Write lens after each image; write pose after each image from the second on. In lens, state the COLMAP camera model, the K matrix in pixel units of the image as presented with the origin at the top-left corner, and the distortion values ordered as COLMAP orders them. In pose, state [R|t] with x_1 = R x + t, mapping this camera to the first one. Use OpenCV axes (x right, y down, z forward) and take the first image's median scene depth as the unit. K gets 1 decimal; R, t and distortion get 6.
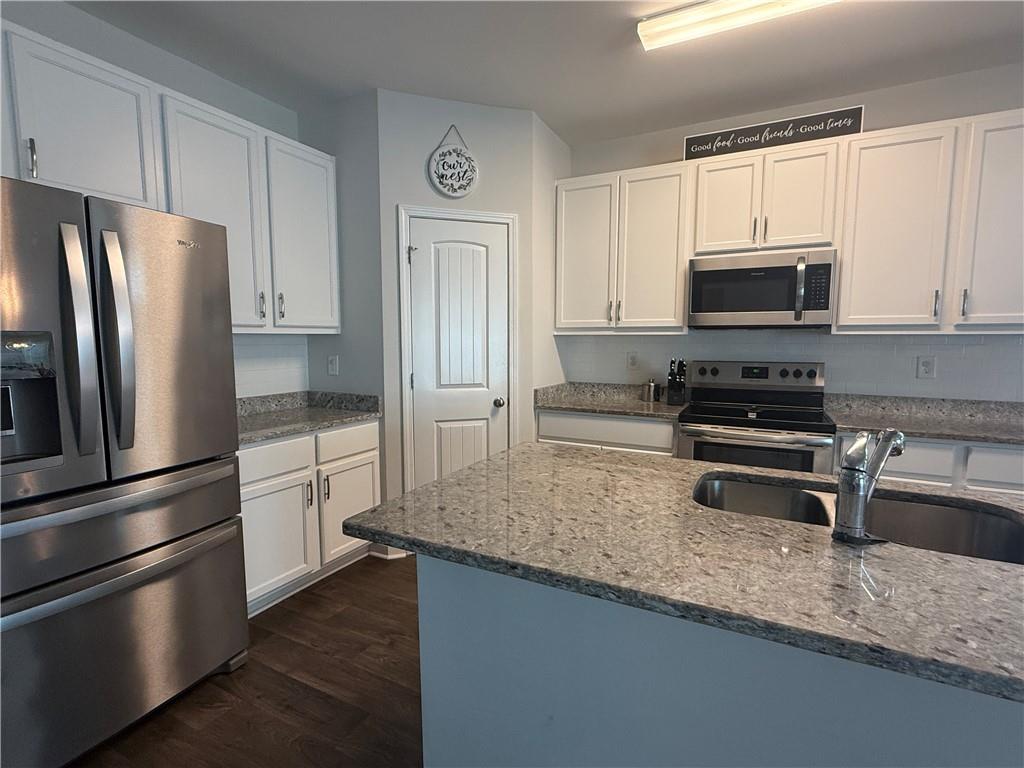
lens RADIAL K [[473.9, 0, 512.3], [0, 473.9, 380.6], [0, 0, 1]] dist [-0.006814, 0.000366]
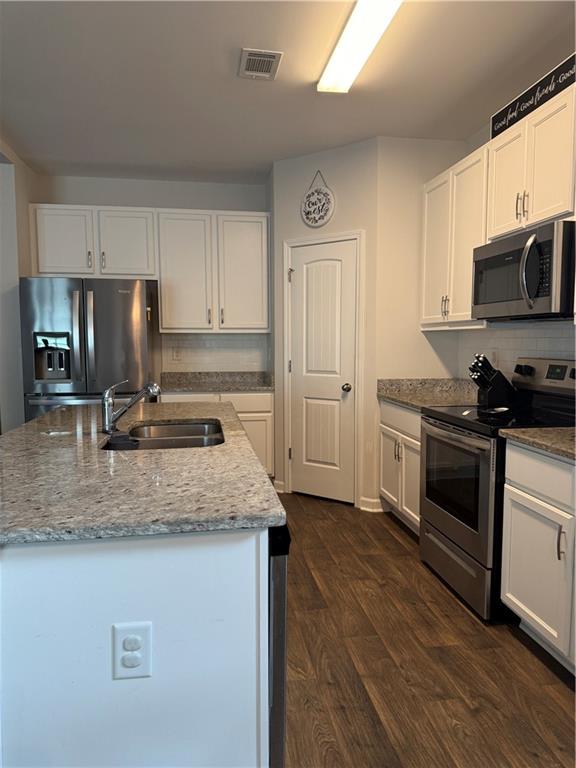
lens RADIAL K [[539.3, 0, 286.6], [0, 539.3, 388.1], [0, 0, 1]] dist [0.050603, -0.057425]
pose [[0.599534, 0.069221, -0.797350, 1.041062], [-0.066179, 0.997129, 0.036805, 0.007449], [0.797608, 0.030702, 0.602394, 0.047666]]
